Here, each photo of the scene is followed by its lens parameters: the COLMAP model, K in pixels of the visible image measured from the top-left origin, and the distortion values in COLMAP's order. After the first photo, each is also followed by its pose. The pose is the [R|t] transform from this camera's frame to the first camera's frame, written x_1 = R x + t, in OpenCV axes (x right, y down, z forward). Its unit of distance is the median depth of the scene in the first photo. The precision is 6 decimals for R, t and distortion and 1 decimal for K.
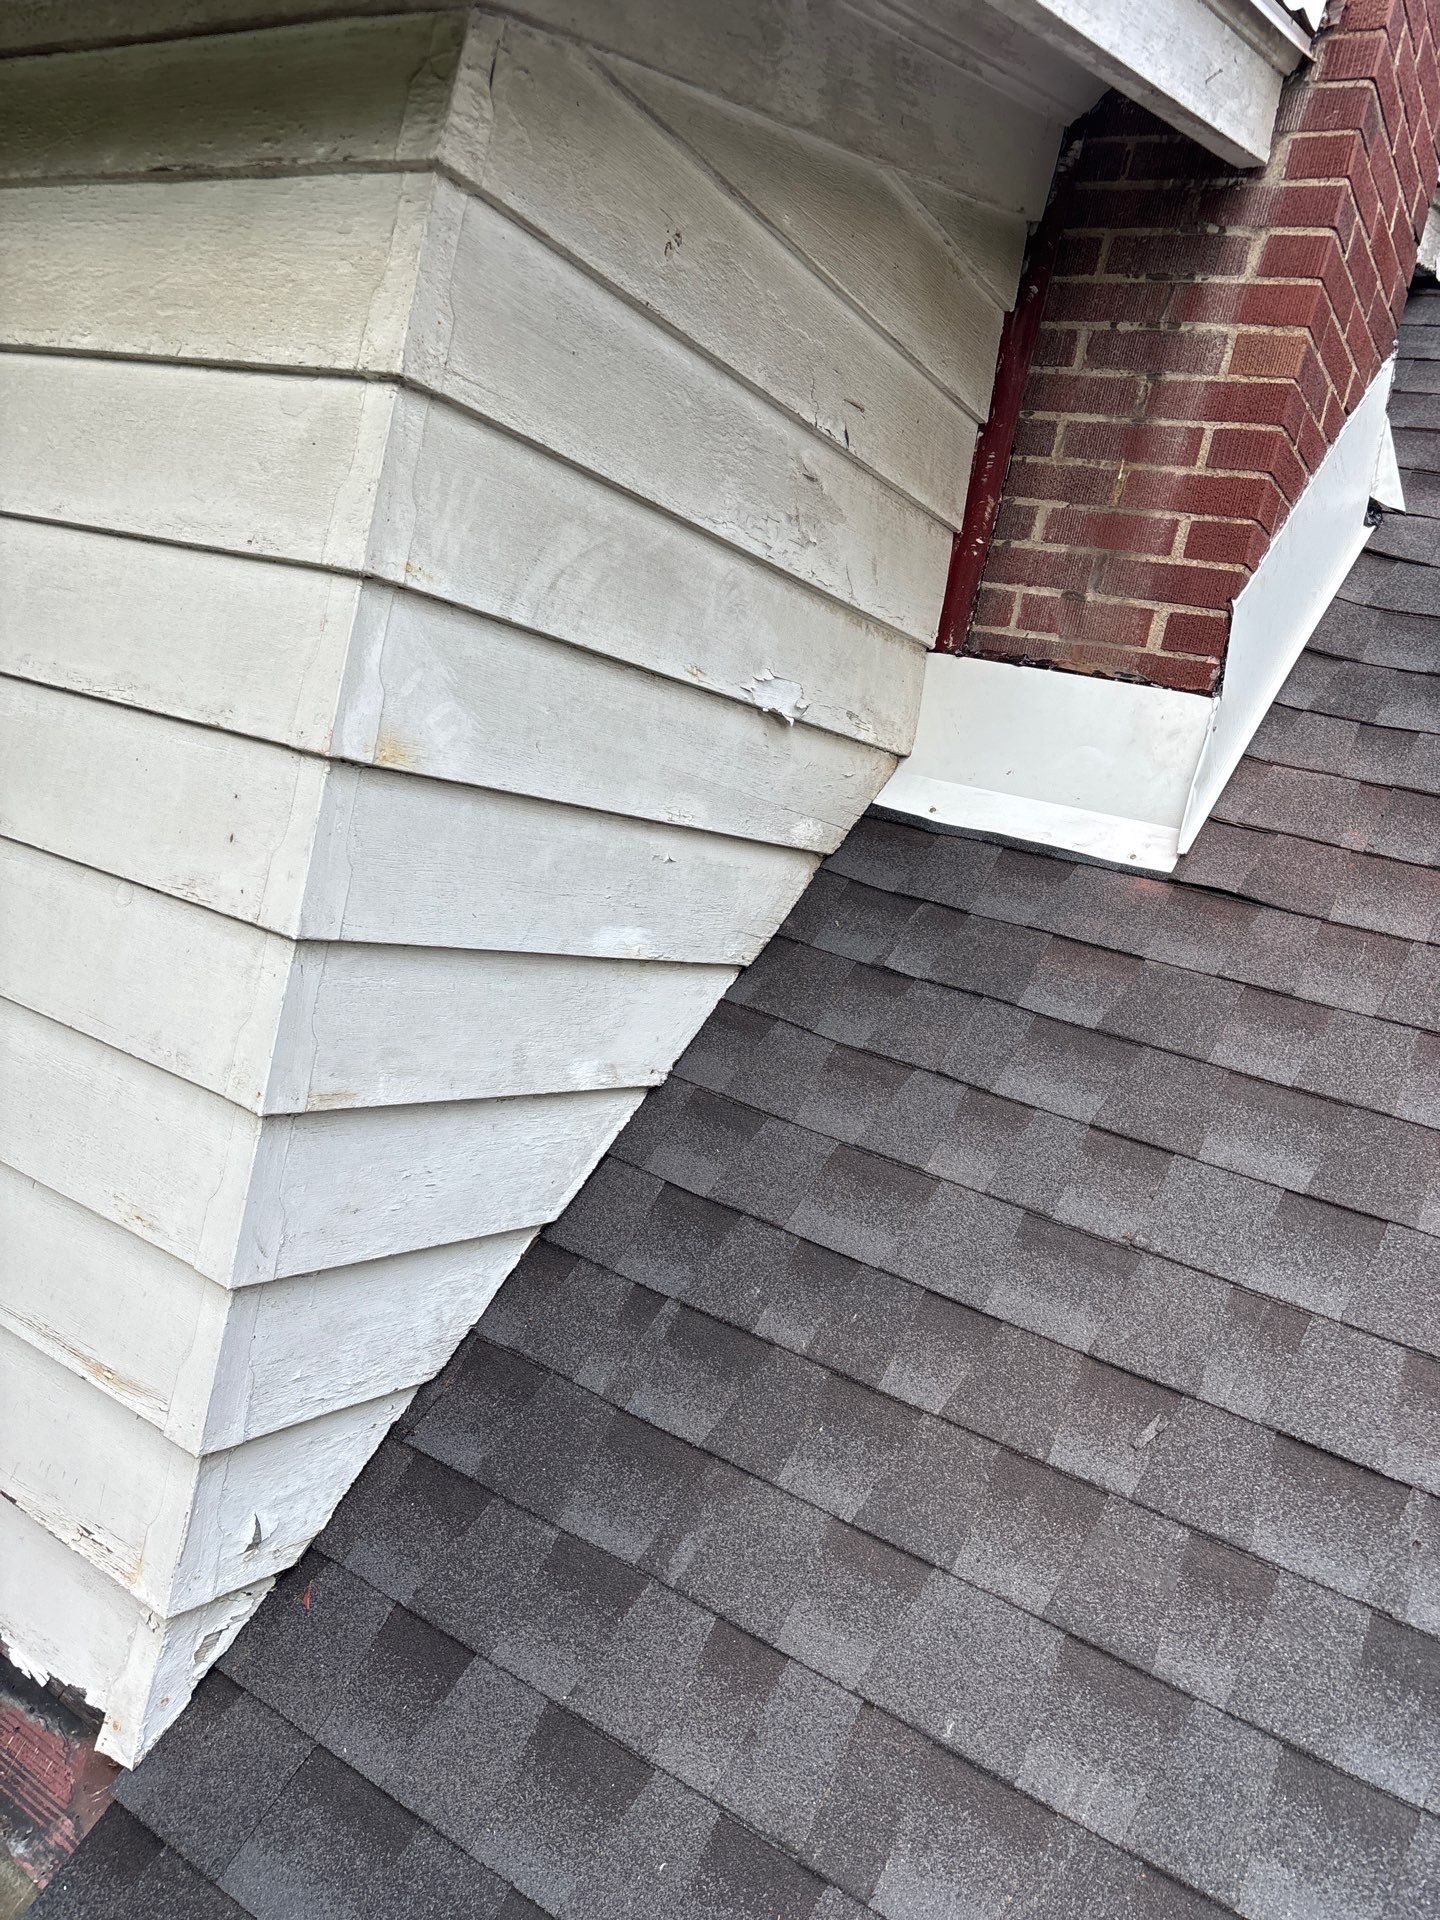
lens RADIAL K [[1449.6, 0, 728.5], [0, 1449.6, 943.0], [0, 0, 1]] dist [0.052778, -0.055263]
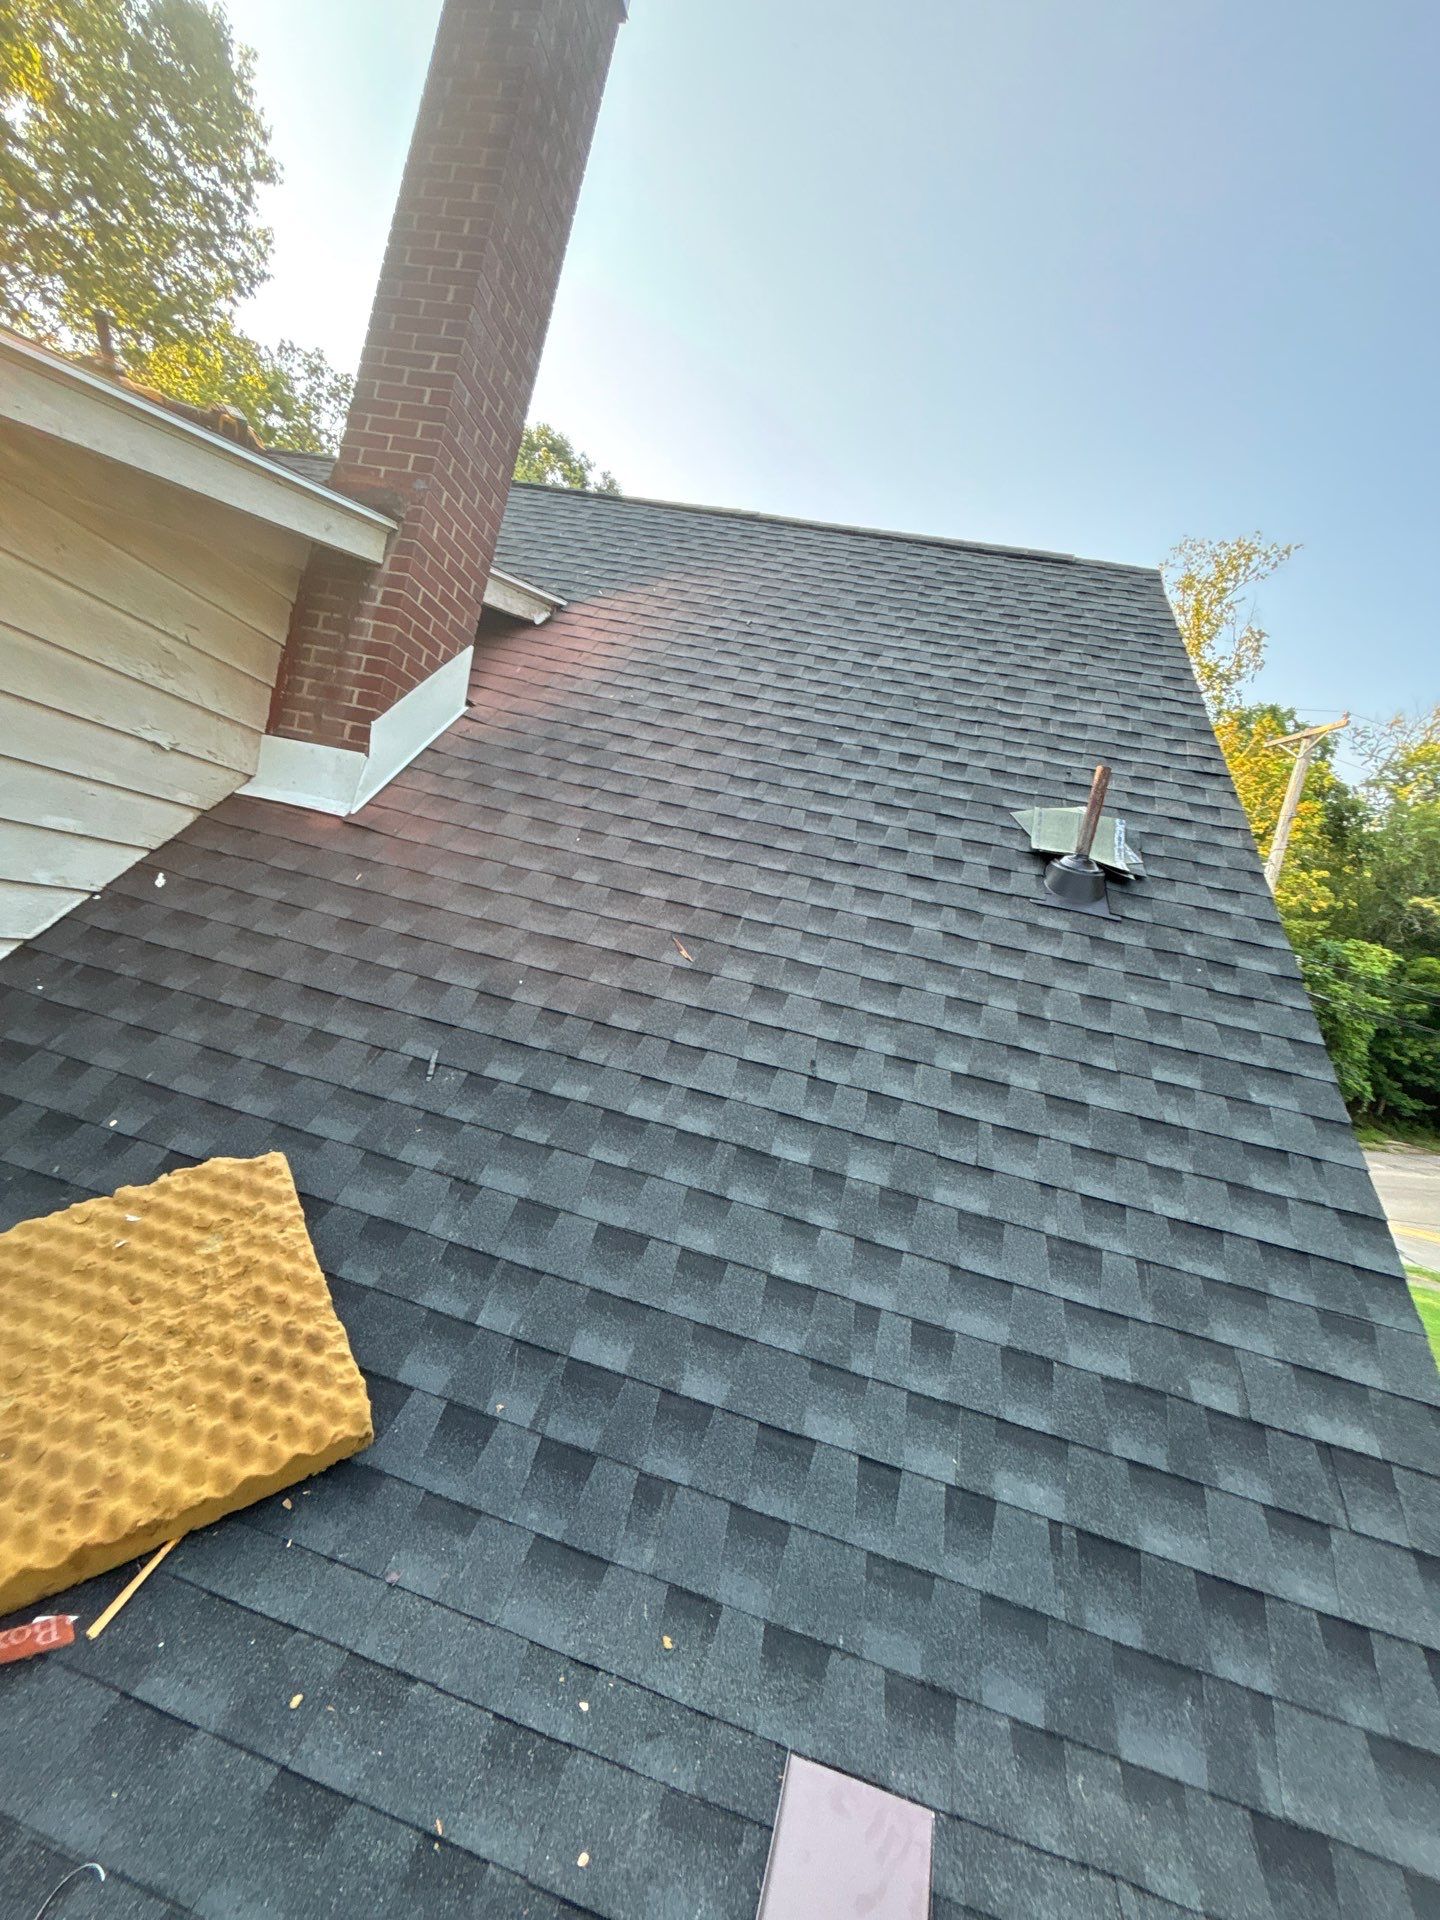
lens RADIAL K [[778.0, 0, 719.7], [0, 778.0, 943.6], [0, 0, 1]] dist [0.000118, 0.000044]
pose [[0.934720, -0.000334, 0.355384, 0.434971], [0.010153, 0.999617, -0.025764, 0.216334], [-0.355239, 0.027690, 0.934365, -0.549203]]
